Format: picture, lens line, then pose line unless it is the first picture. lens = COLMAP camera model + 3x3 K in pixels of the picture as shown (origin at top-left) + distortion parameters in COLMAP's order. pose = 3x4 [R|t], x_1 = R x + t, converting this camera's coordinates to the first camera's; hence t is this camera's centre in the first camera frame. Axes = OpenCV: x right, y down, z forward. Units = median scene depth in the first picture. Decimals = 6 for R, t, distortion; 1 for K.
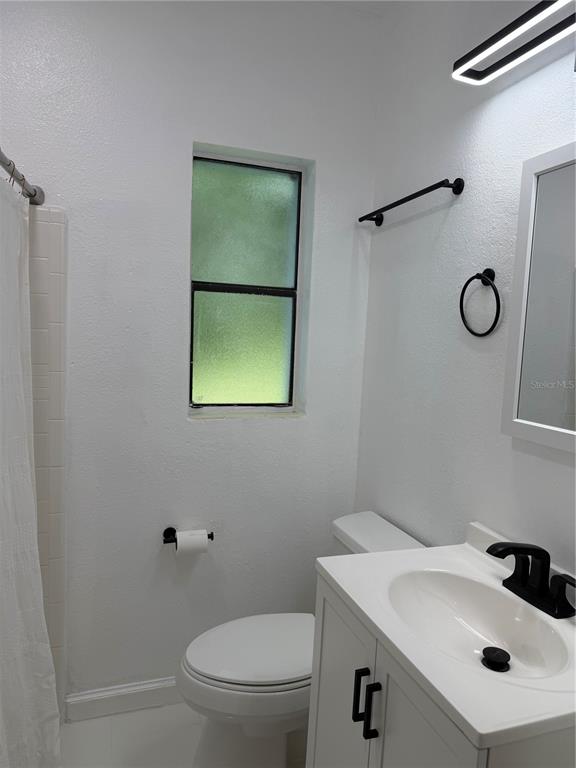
lens RADIAL K [[549.7, 0, 285.1], [0, 549.7, 386.9], [0, 0, 1]] dist [0.042633, -0.045152]
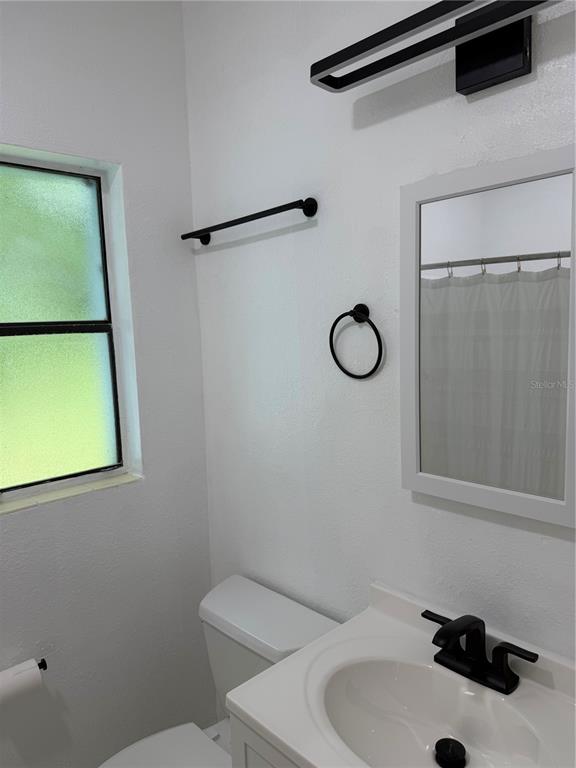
lens RADIAL K [[549.7, 0, 282.8], [0, 549.7, 388.8], [0, 0, 1]] dist [0.042633, -0.045152]
pose [[0.910318, -0.122888, 0.395247, -0.094171], [0.112273, 0.992420, 0.049974, -0.109167], [-0.398392, -0.001117, 0.917215, 0.186477]]
